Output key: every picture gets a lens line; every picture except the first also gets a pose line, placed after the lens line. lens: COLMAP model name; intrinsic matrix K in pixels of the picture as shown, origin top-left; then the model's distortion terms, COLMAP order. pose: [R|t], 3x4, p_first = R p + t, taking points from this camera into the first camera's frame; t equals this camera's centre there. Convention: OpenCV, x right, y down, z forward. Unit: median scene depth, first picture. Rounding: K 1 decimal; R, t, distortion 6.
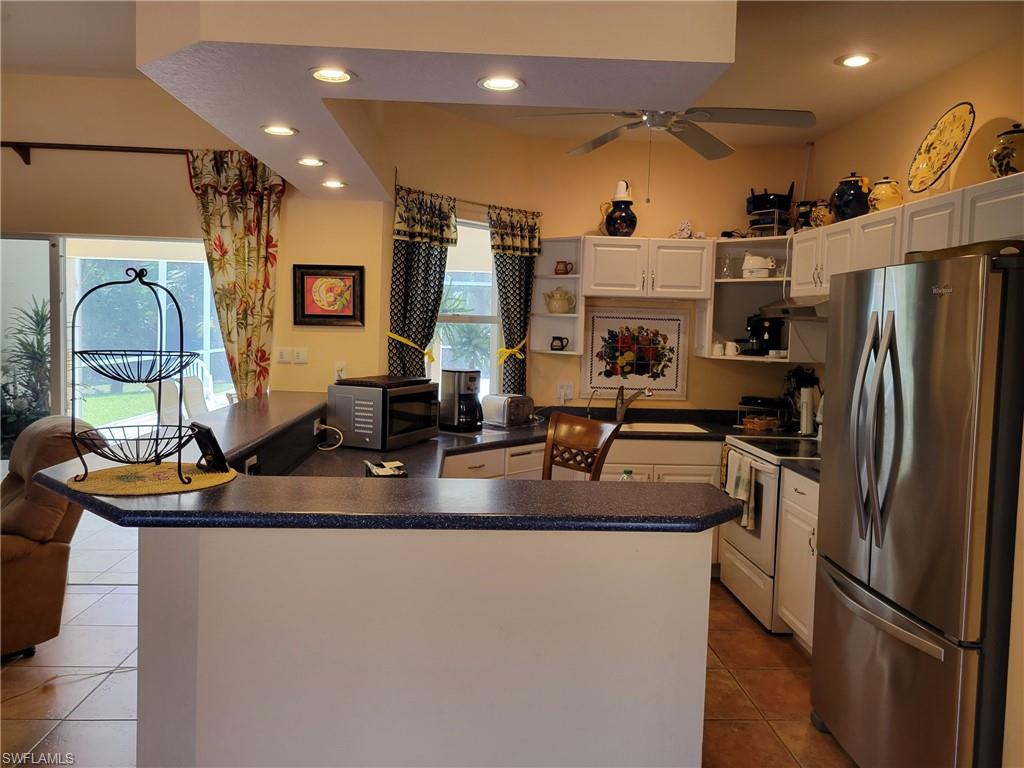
lens RADIAL K [[768.3, 0, 501.5], [0, 768.3, 369.7], [0, 0, 1]] dist [0.049944, -0.031957]
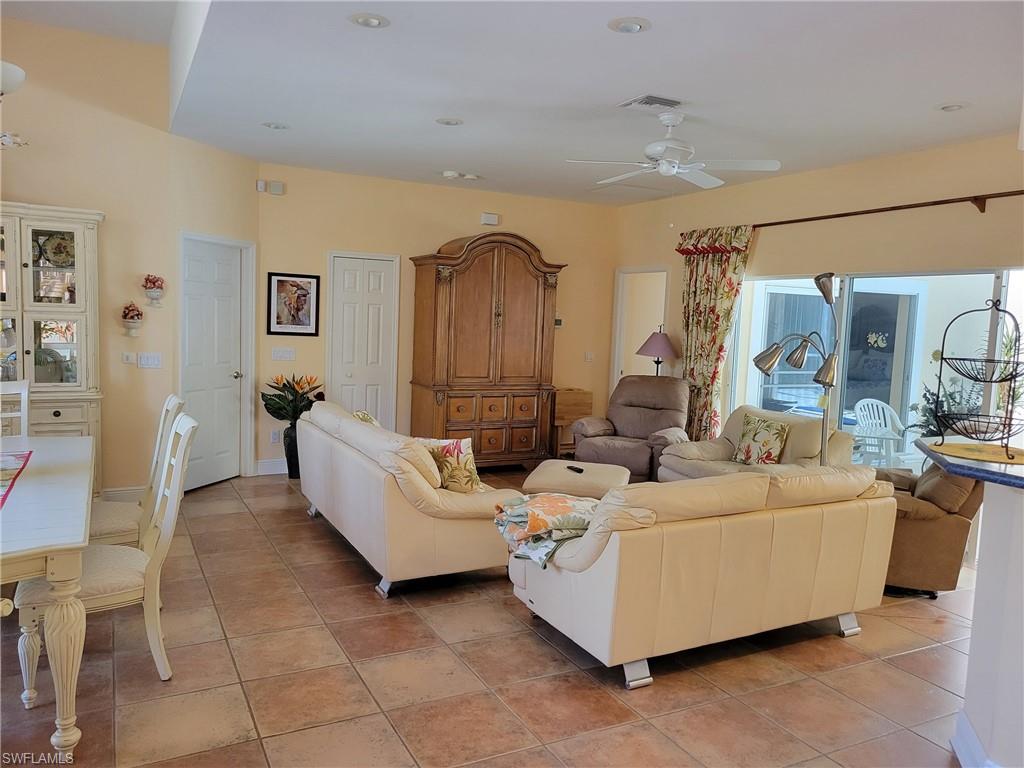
lens RADIAL K [[768.3, 0, 516.4], [0, 768.3, 385.2], [0, 0, 1]] dist [0.049944, -0.031957]
pose [[0.426029, 0.071861, -0.901851, 0.196652], [-0.082073, 0.995800, 0.040576, 0.015732], [0.900979, 0.056731, 0.430137, -0.161484]]
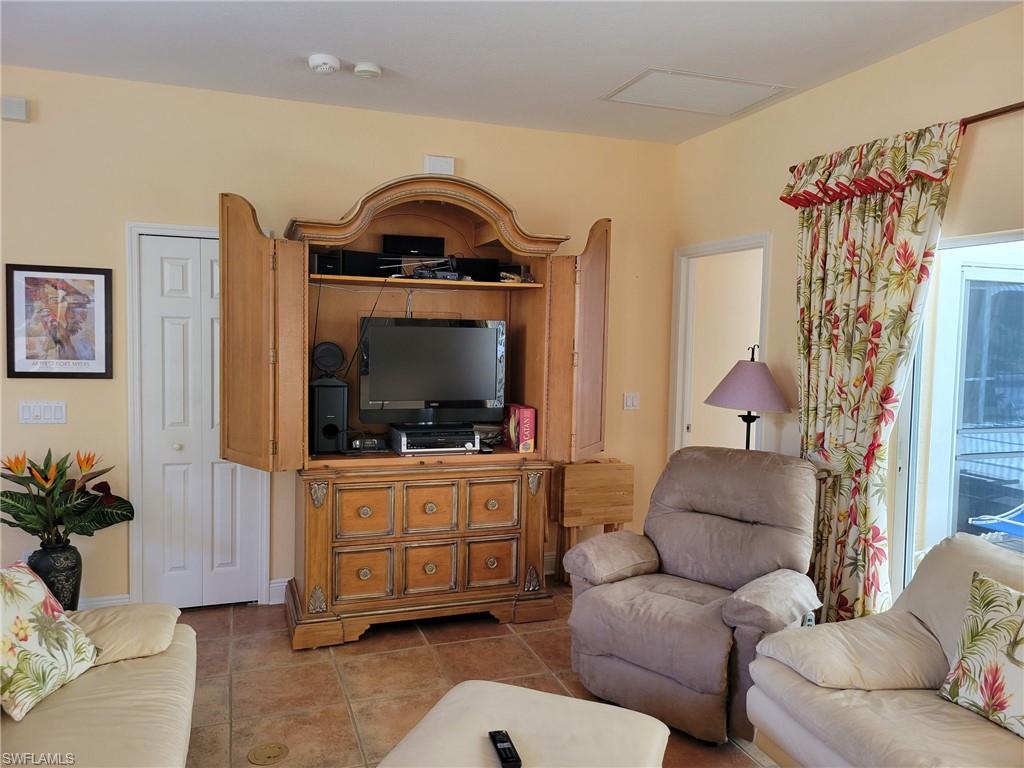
lens RADIAL K [[768.3, 0, 508.7], [0, 768.3, 380.3], [0, 0, 1]] dist [0.049944, -0.031957]
pose [[0.295144, 0.038120, -0.954692, -0.487128], [-0.068289, 0.997490, 0.018717, -0.035514], [0.953009, 0.059671, 0.297007, 0.351626]]
